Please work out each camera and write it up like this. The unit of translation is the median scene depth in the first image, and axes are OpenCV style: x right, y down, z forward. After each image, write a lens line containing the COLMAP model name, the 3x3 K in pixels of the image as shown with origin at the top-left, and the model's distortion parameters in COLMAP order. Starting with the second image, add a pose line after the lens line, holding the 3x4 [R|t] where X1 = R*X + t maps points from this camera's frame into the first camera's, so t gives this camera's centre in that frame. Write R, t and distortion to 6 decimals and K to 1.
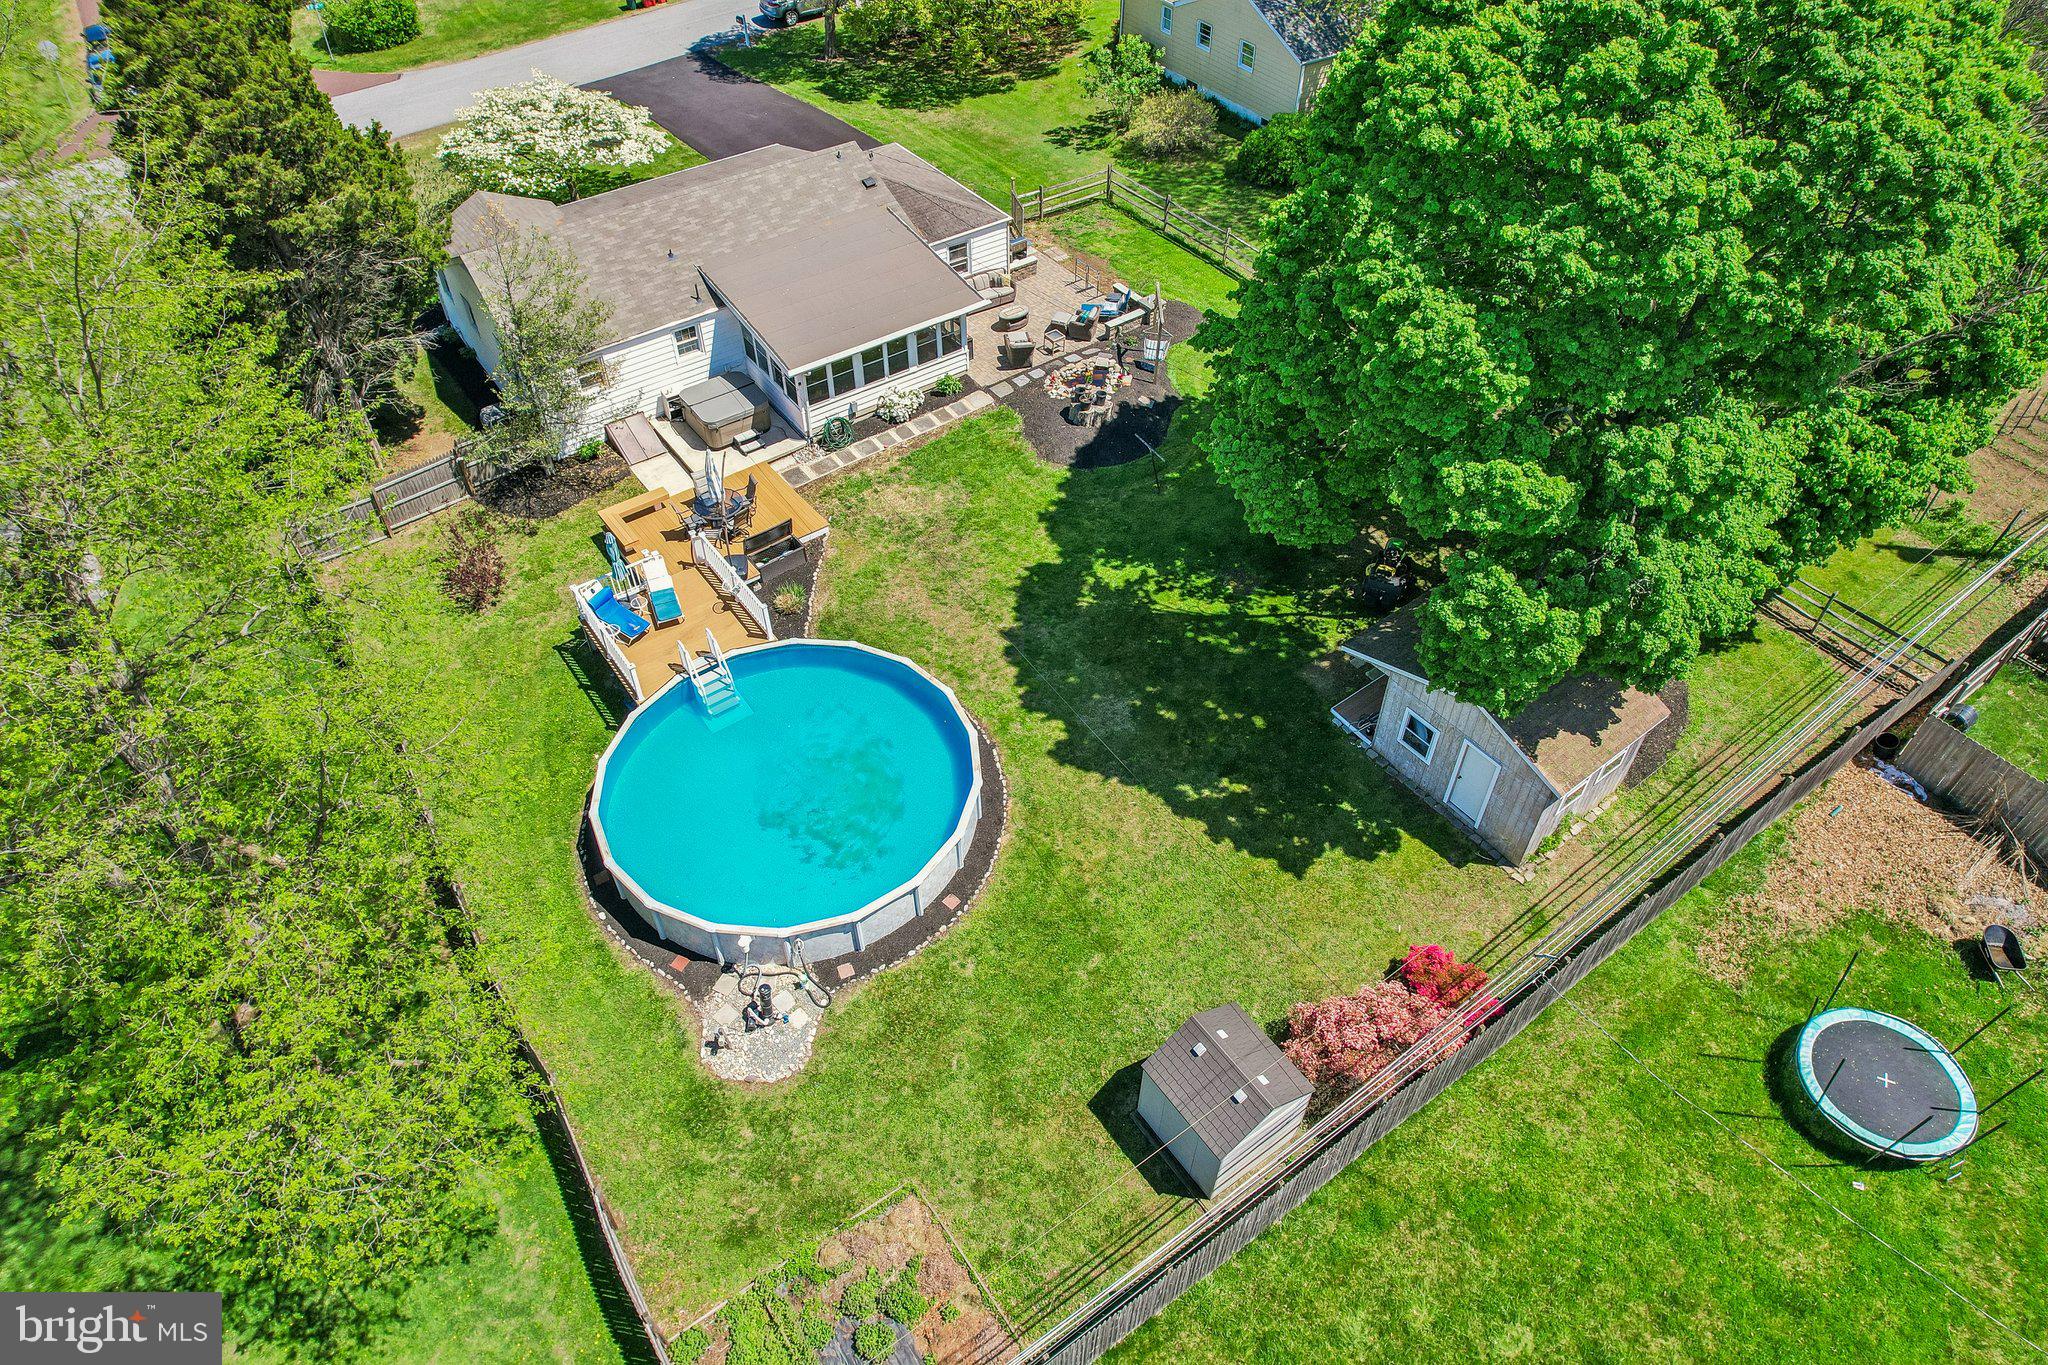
lens RADIAL K [[1323.2, 0, 1034.2], [0, 1323.2, 673.2], [0, 0, 1]] dist [-0.105964, 0.086944]
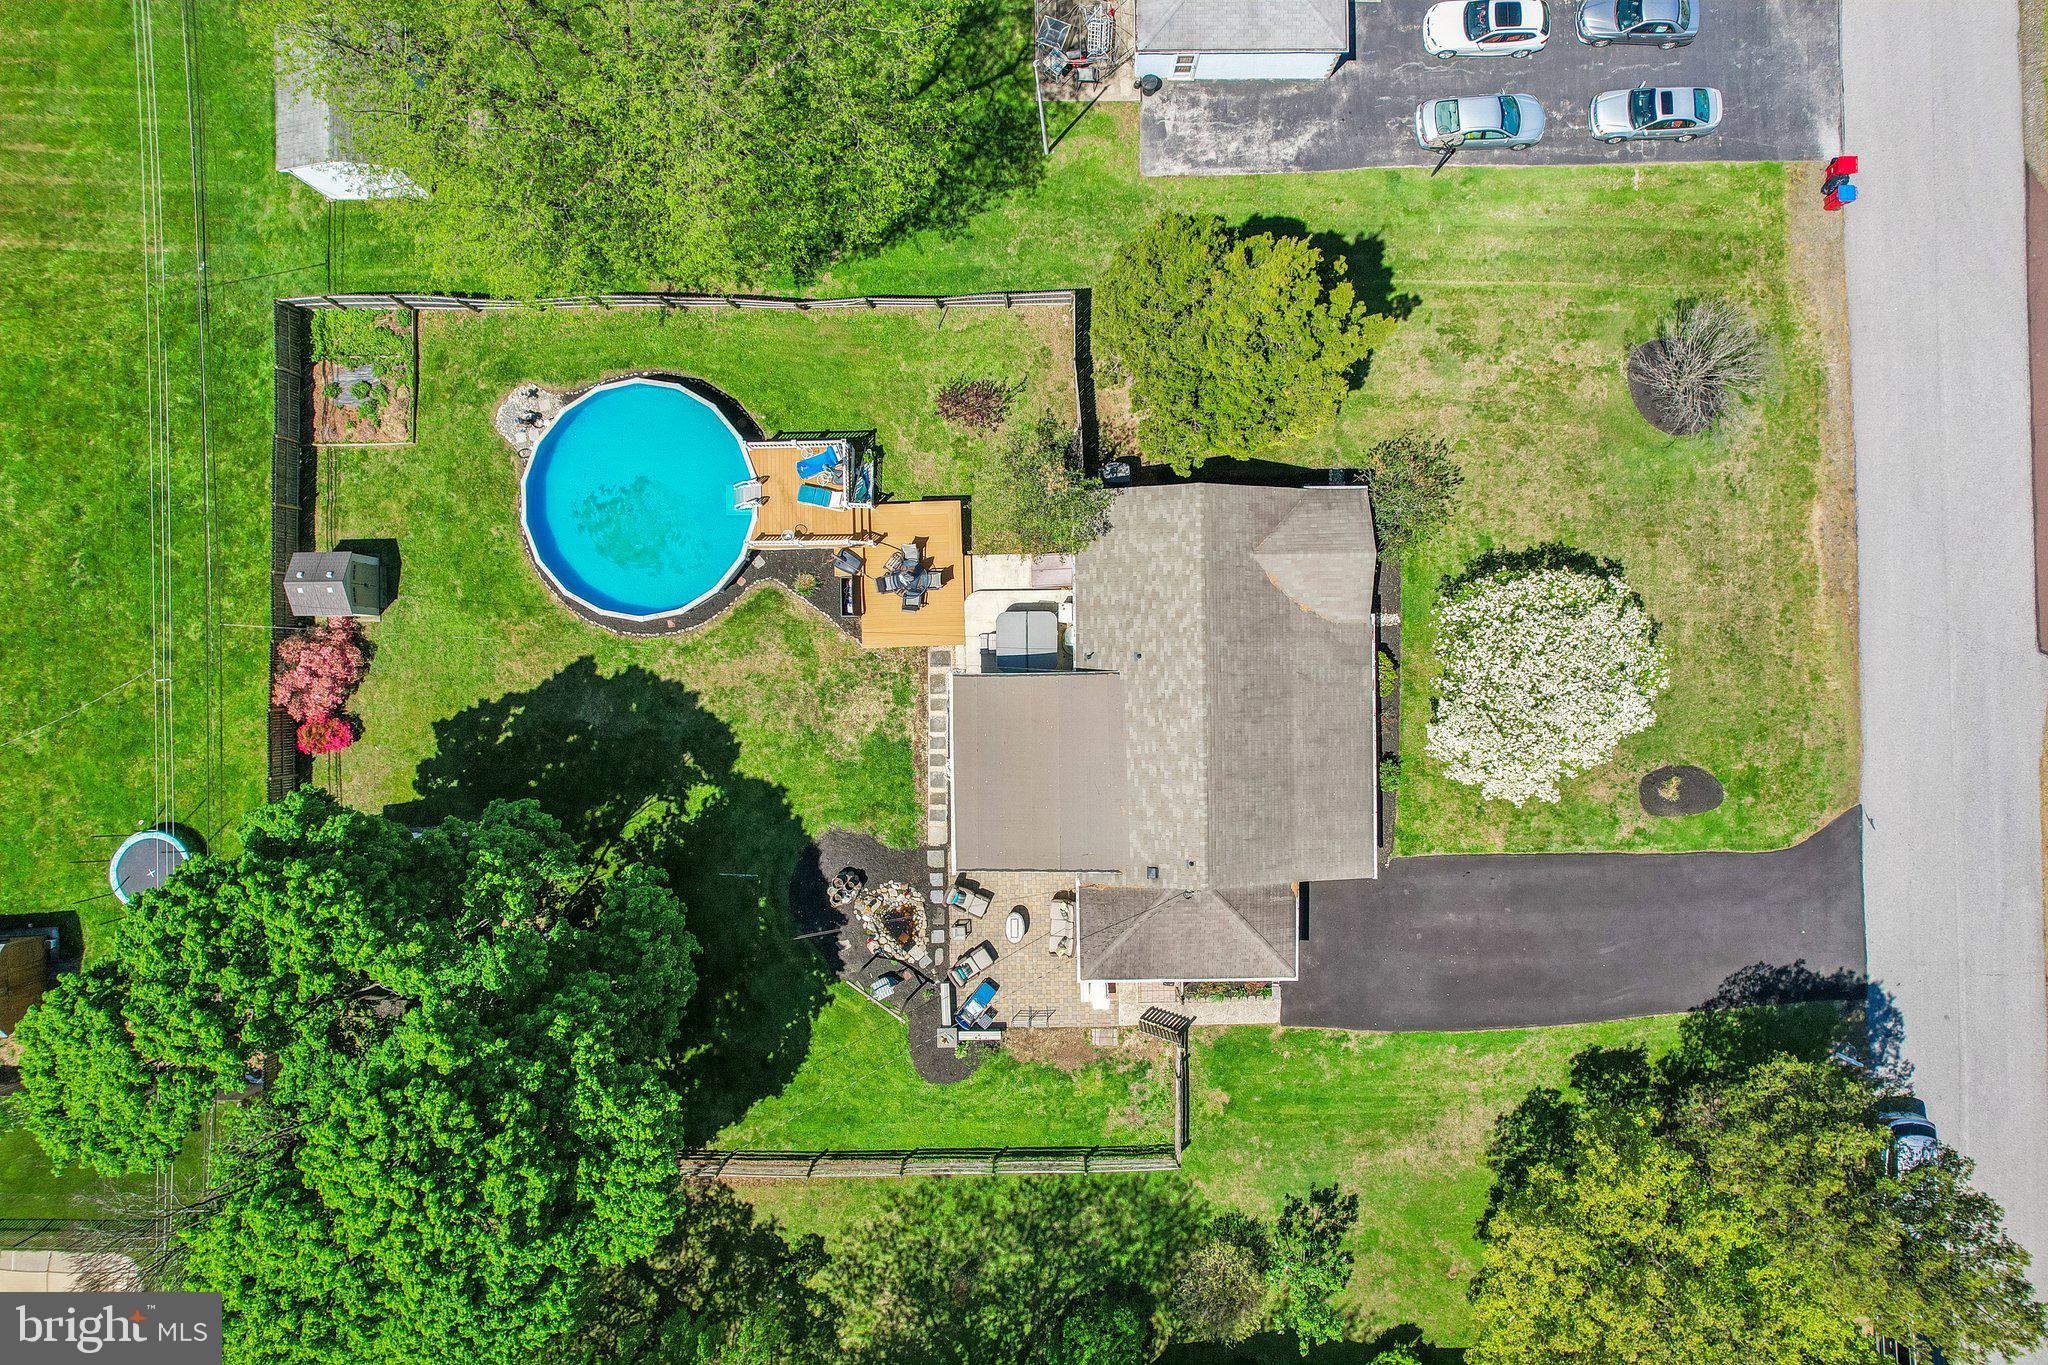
lens RADIAL K [[1331.0, 0, 1037.7], [0, 1331.0, 658.6], [0, 0, 1]] dist [-0.080356, 0.056587]
pose [[-0.575307, 0.817929, -0.003634, -0.227947], [-0.584110, -0.407728, 0.701835, -1.076740], [0.572570, 0.405894, 0.712330, 0.159706]]
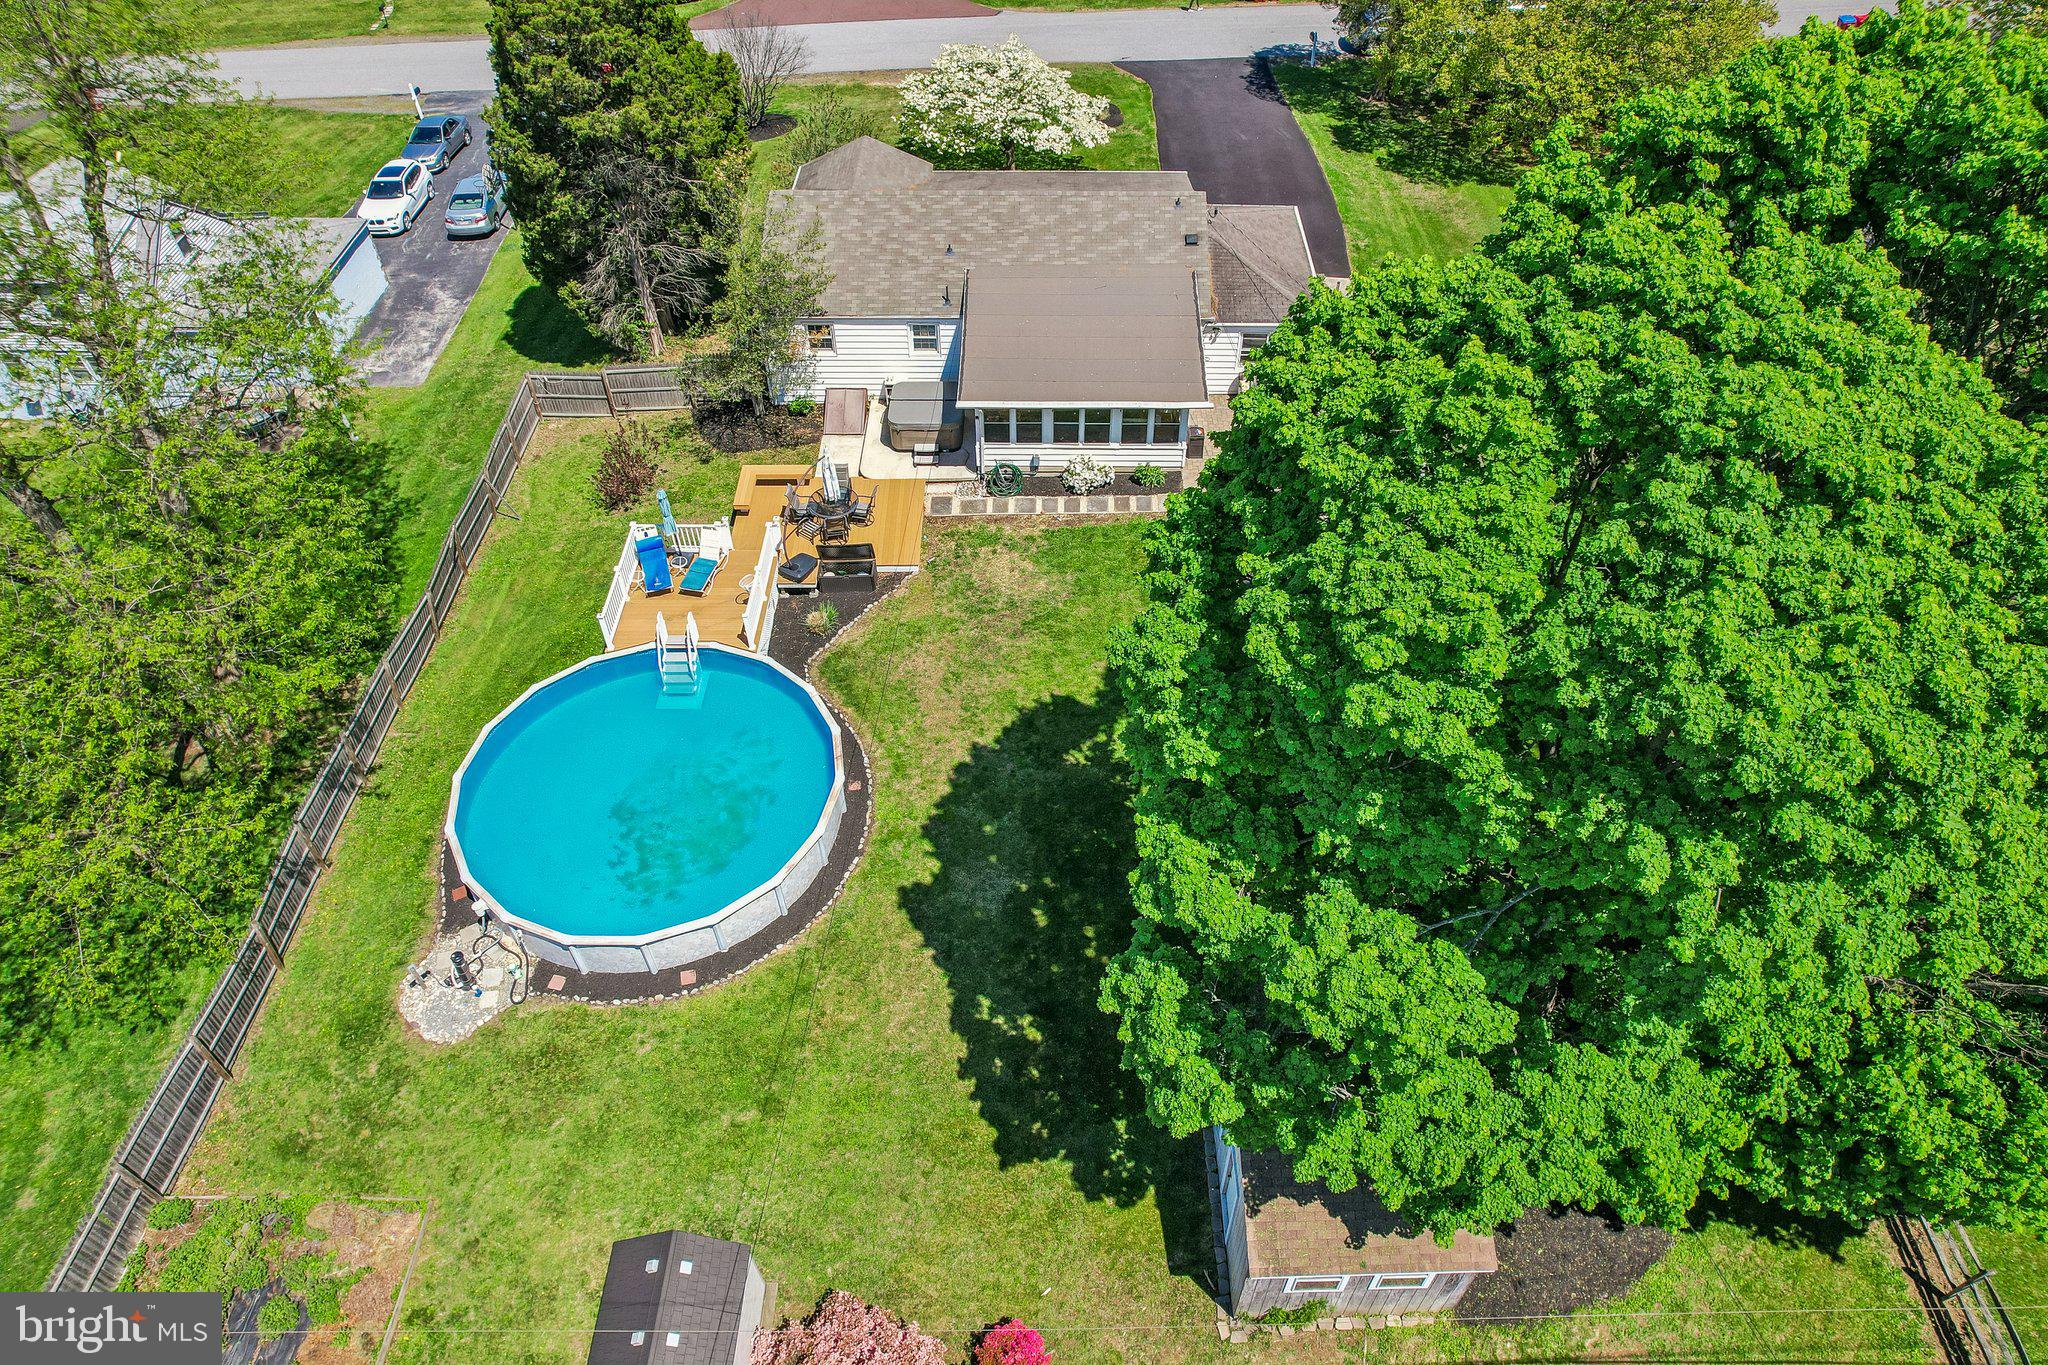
lens RADIAL K [[1331.0, 0, 1037.7], [0, 1331.0, 658.6], [0, 0, 1]] dist [-0.080356, 0.056587]
pose [[0.806464, 0.416152, -0.420039, 0.325867], [-0.417167, 0.903895, 0.094580, -0.168237], [0.419031, 0.098951, 0.902564, 0.164832]]
